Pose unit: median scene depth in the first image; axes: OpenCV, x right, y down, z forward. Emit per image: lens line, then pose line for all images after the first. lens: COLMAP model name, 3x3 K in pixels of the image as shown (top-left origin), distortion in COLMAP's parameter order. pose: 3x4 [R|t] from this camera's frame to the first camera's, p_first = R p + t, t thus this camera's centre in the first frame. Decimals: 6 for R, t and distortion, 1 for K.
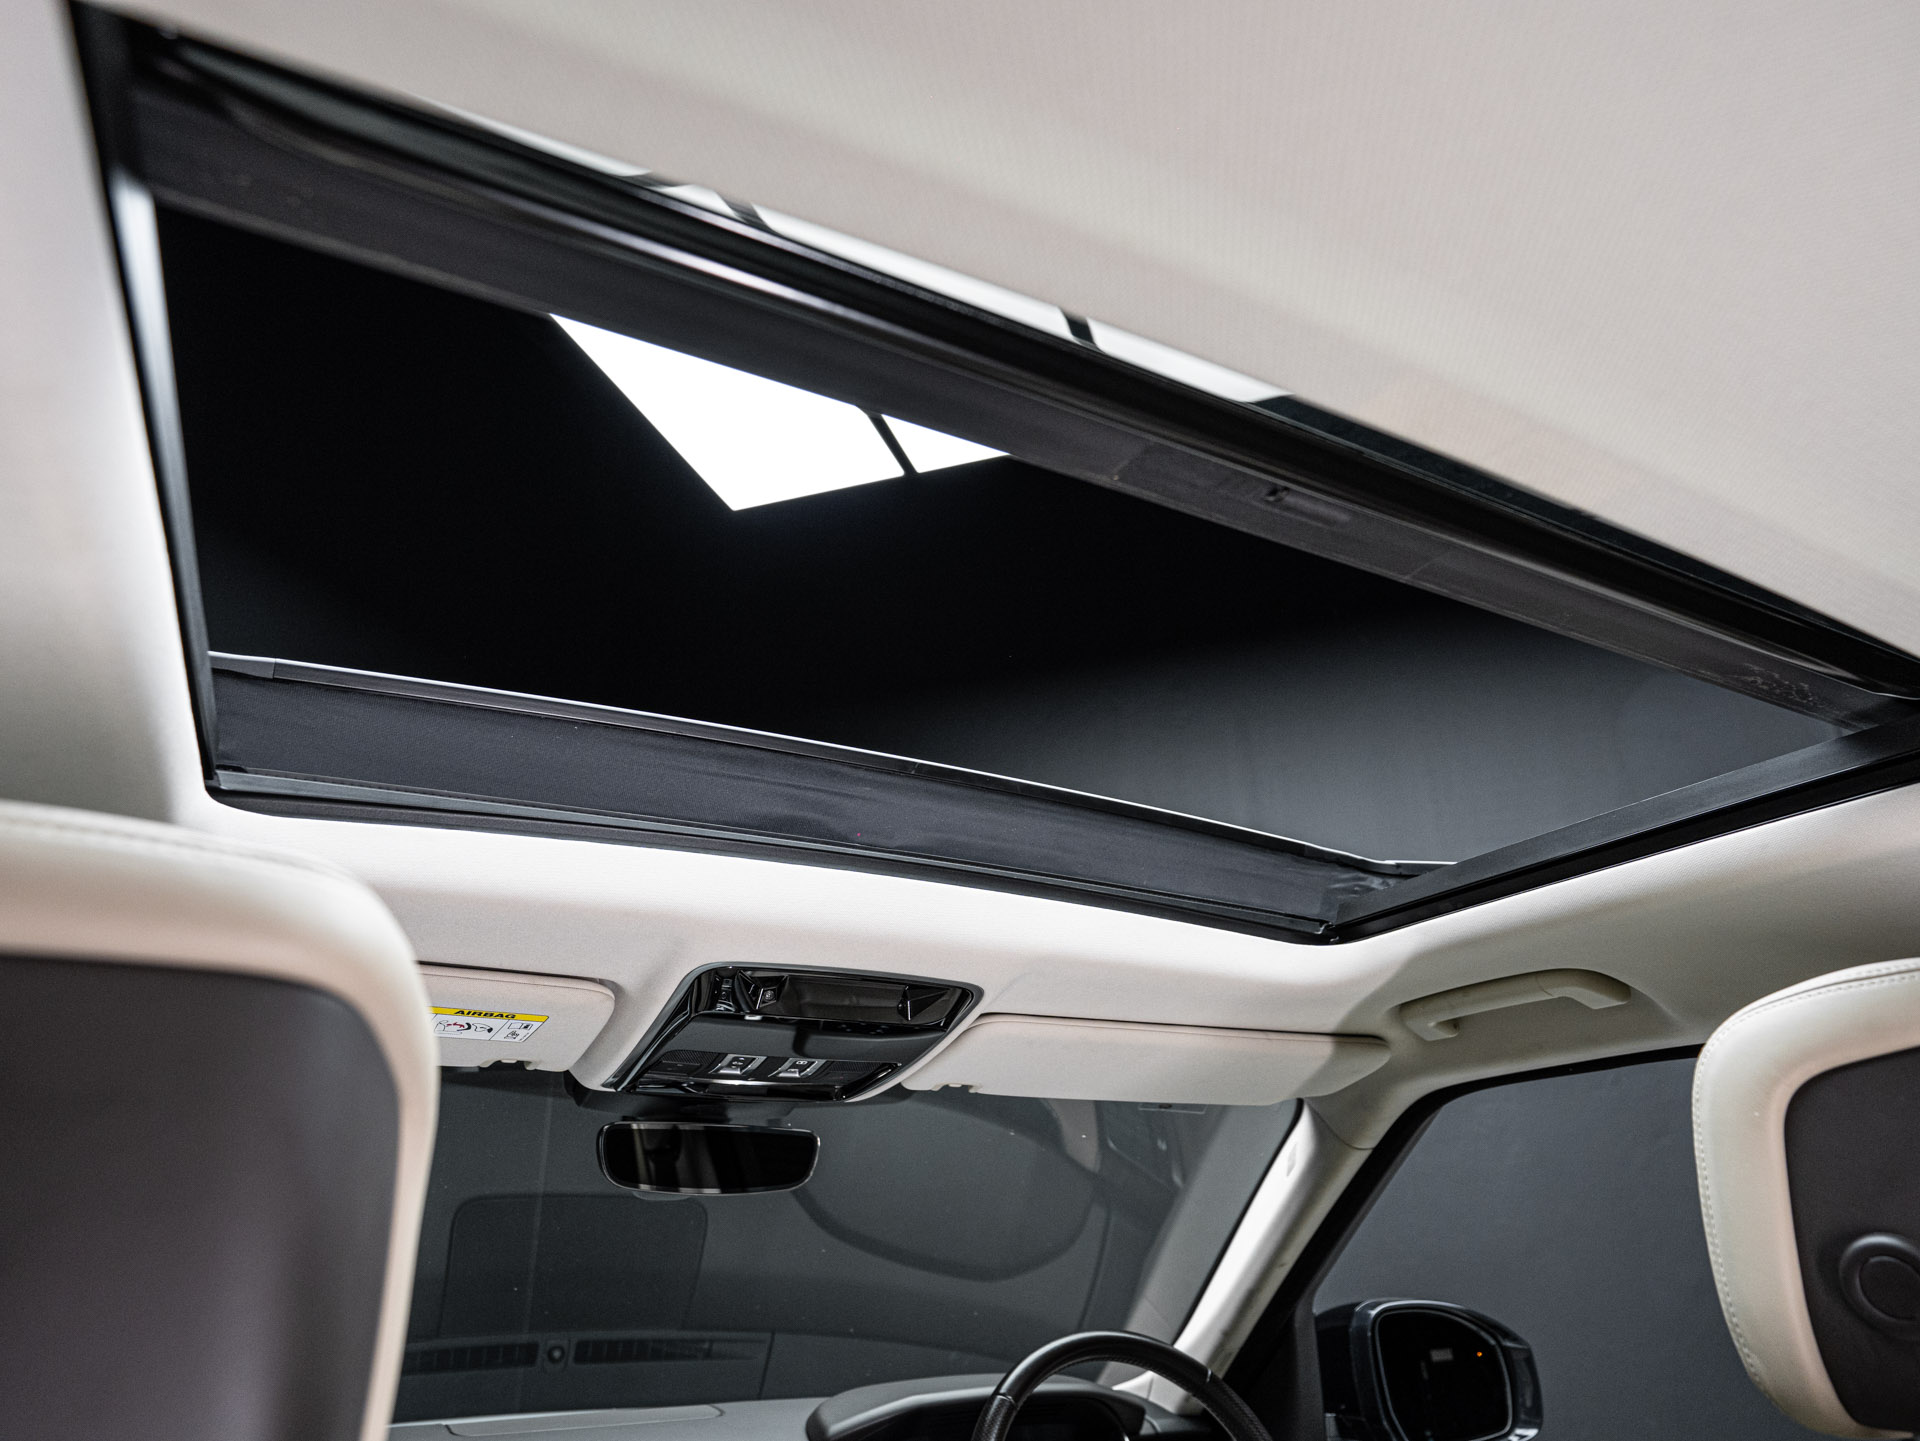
lens RADIAL K [[1186.9, 0, 951.4], [0, 1186.9, 725.3], [0, 0, 1]] dist [-0.059095, 0.045272]
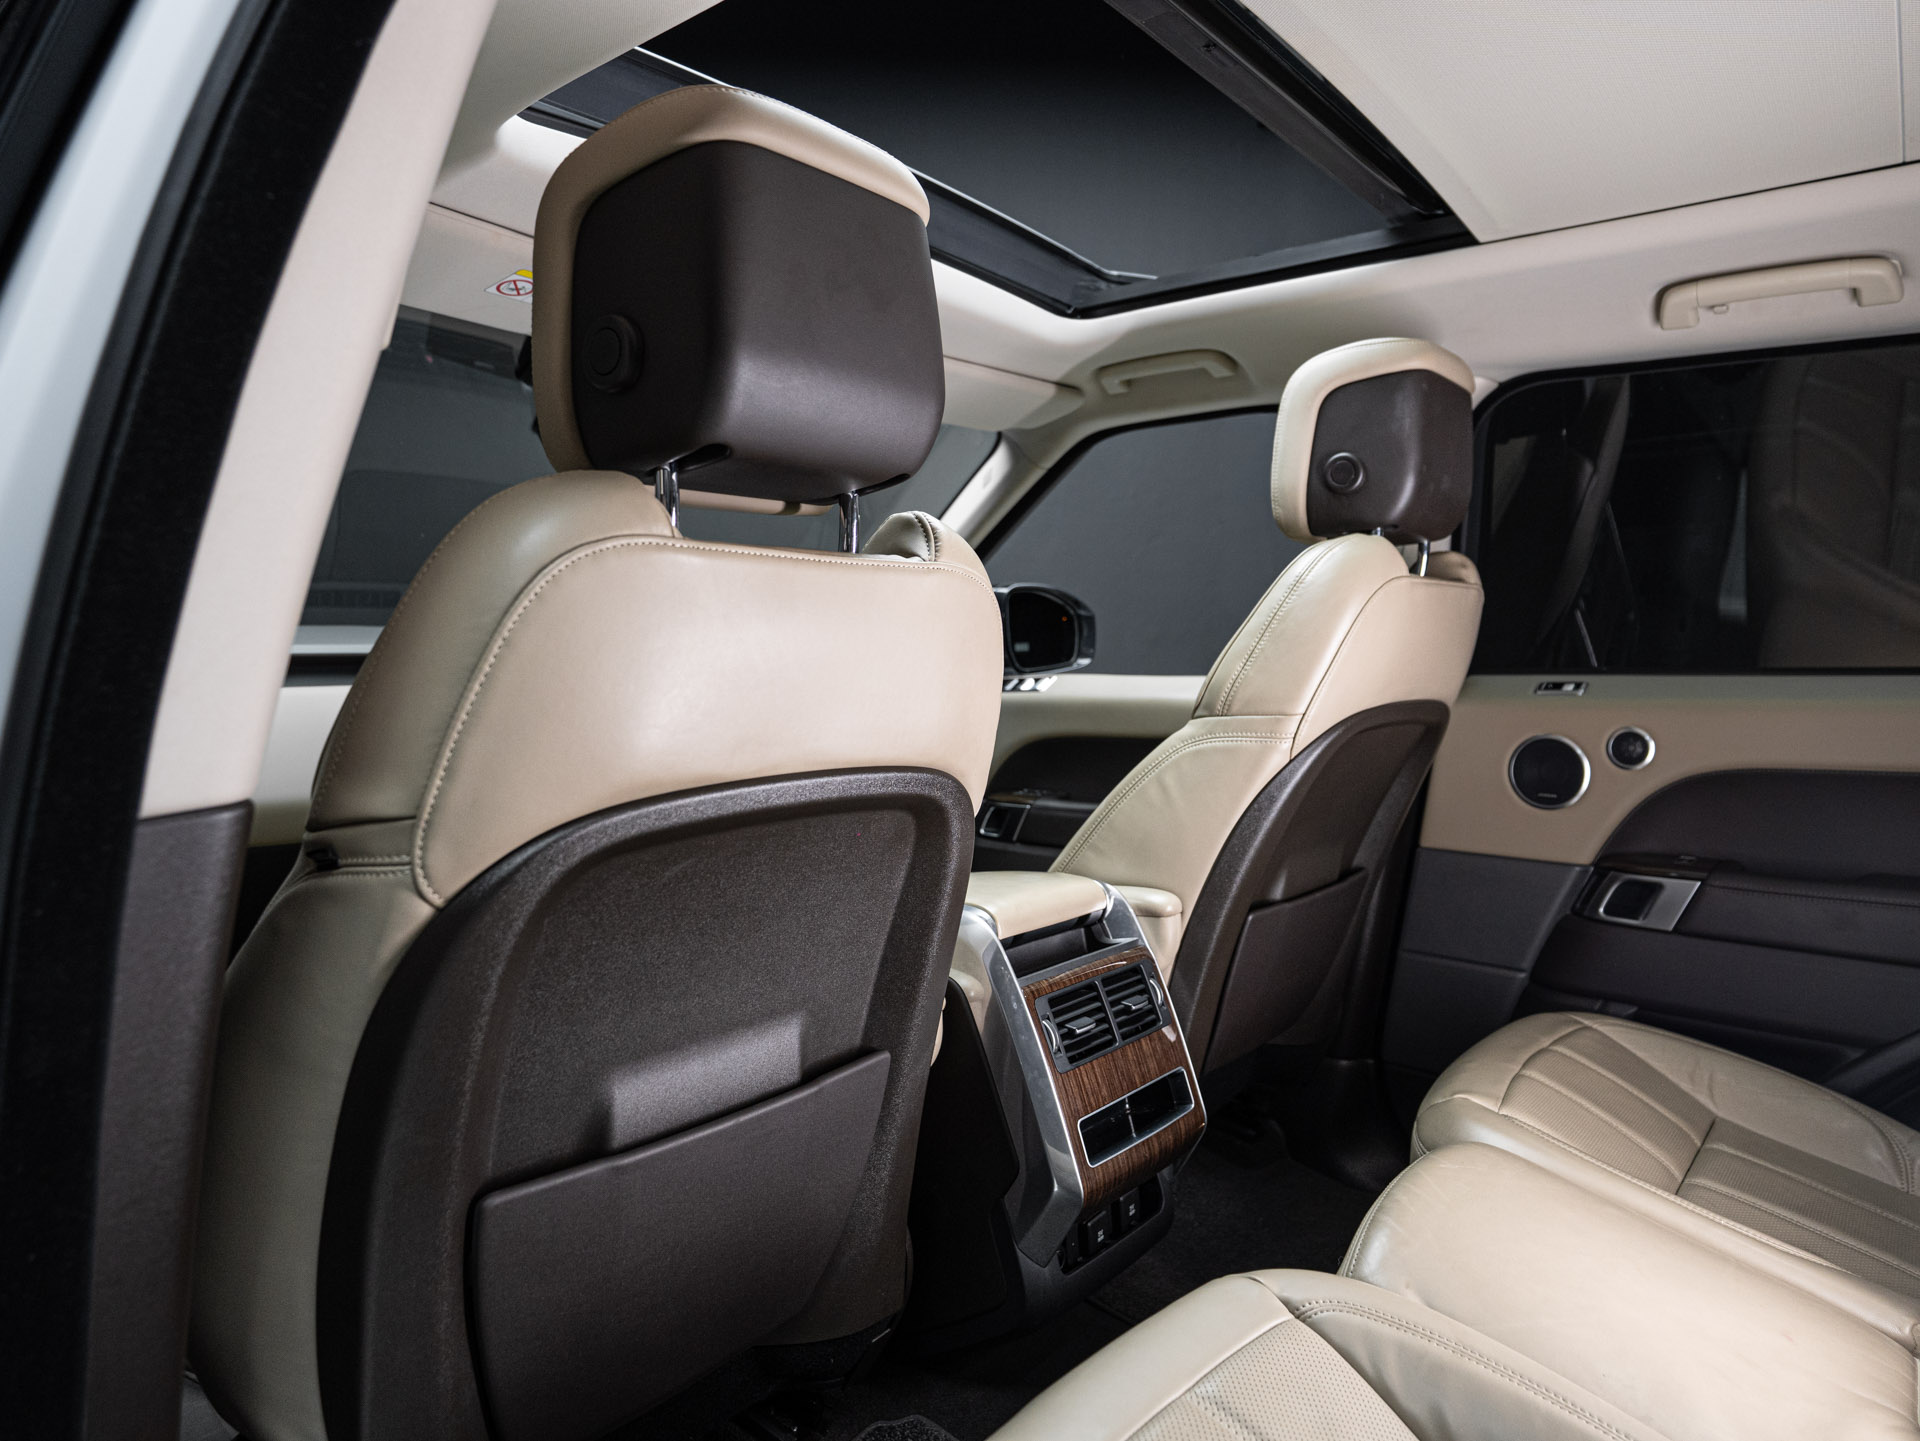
lens RADIAL K [[1186.9, 0, 951.4], [0, 1186.9, 725.3], [0, 0, 1]] dist [-0.059095, 0.045272]
pose [[0.925983, -0.009695, 0.377441, -0.414572], [-0.163945, 0.890188, 0.425074, 0.024961], [-0.340115, -0.455490, 0.822709, -0.464005]]
